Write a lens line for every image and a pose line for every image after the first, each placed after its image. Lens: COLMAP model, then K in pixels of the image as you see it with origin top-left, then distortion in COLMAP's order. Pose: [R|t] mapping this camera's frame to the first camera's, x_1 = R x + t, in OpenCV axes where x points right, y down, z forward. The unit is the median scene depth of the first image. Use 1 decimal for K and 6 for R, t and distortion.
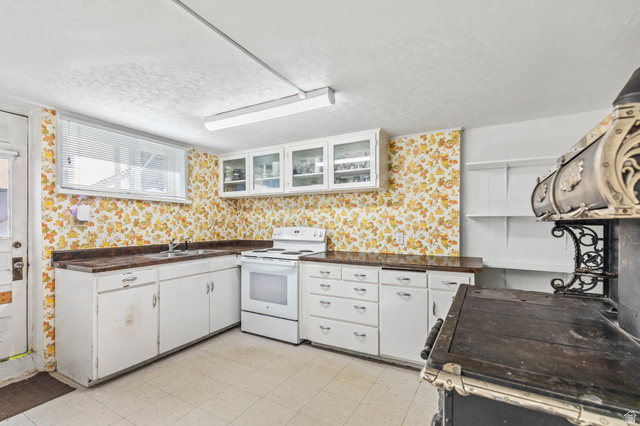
lens RADIAL K [[296.8, 0, 323.3], [0, 296.8, 226.3], [0, 0, 1]] dist [0.003902, -0.001489]
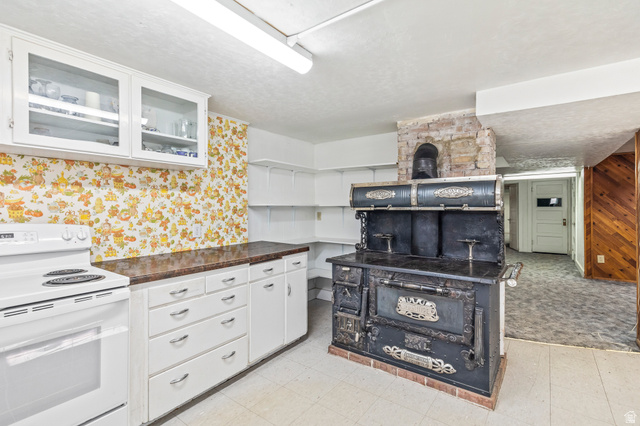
lens RADIAL K [[296.8, 0, 323.5], [0, 296.8, 208.3], [0, 0, 1]] dist [0.003902, -0.001489]
pose [[0.118558, -0.002137, 0.992945, -0.516154], [0.013247, 0.999912, 0.000570, -0.017223], [-0.992859, 0.013086, 0.118576, 0.539581]]
